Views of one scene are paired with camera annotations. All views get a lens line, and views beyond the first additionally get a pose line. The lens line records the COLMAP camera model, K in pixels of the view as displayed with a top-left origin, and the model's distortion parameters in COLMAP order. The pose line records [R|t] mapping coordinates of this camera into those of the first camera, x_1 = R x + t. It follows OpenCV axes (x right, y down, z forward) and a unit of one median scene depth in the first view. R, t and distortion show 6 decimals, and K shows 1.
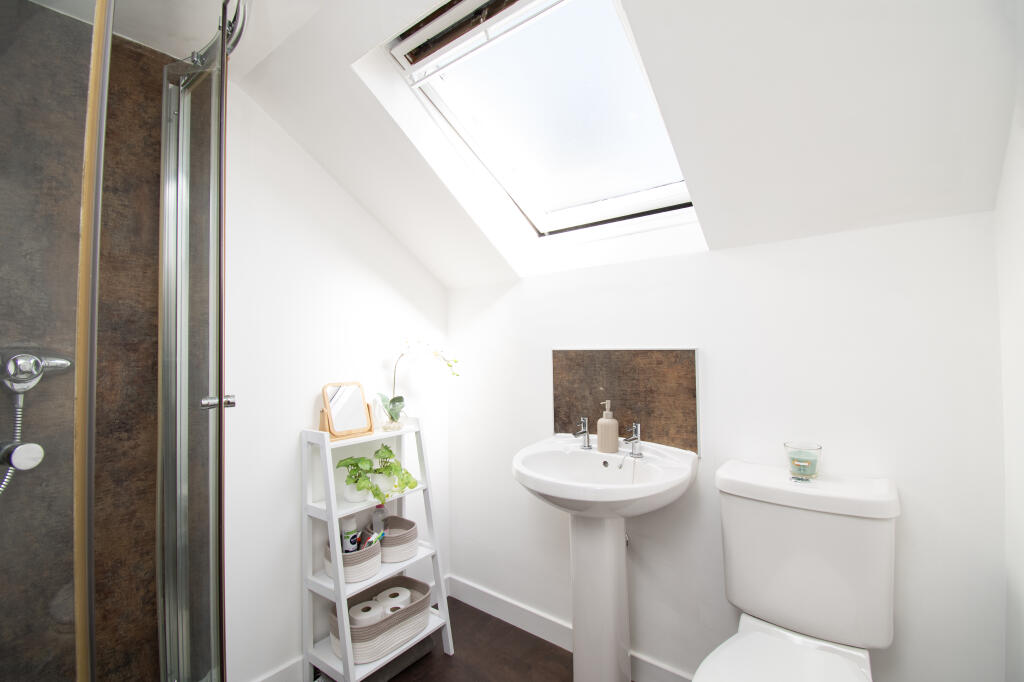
lens RADIAL K [[472.8, 0, 512.0], [0, 472.8, 341.0], [0, 0, 1]] dist [-0.000502, -0.021689]
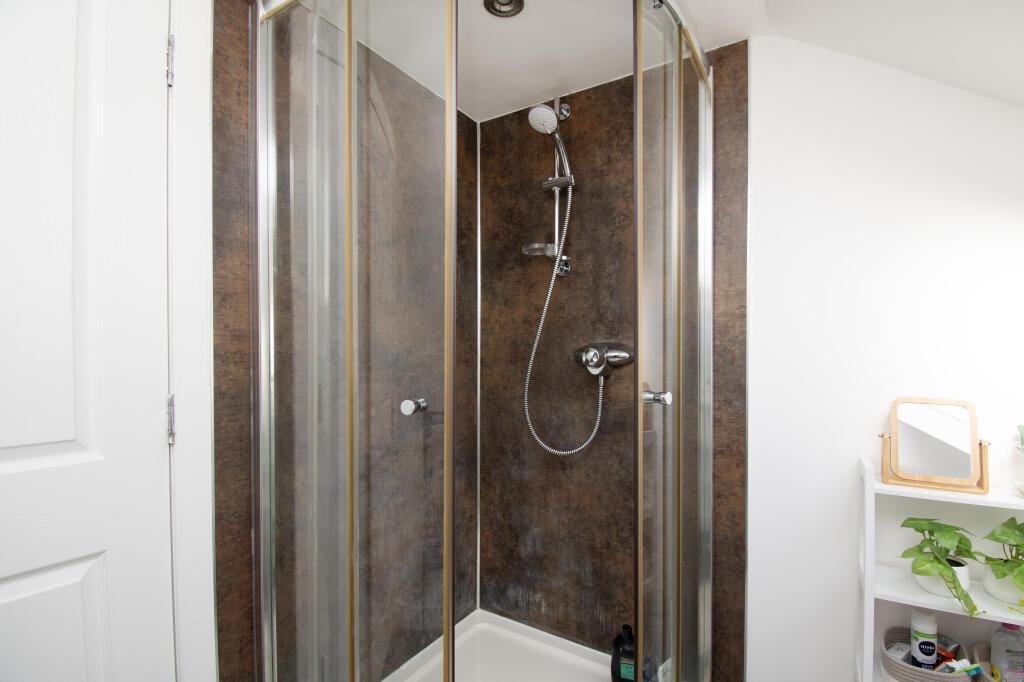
lens RADIAL K [[472.8, 0, 512.0], [0, 472.8, 341.0], [0, 0, 1]] dist [-0.000502, -0.021689]
pose [[0.053308, 0.025511, -0.998252, 0.338732], [0.038124, 0.998893, 0.027563, -0.041623], [0.997850, -0.039527, 0.052276, 0.616464]]
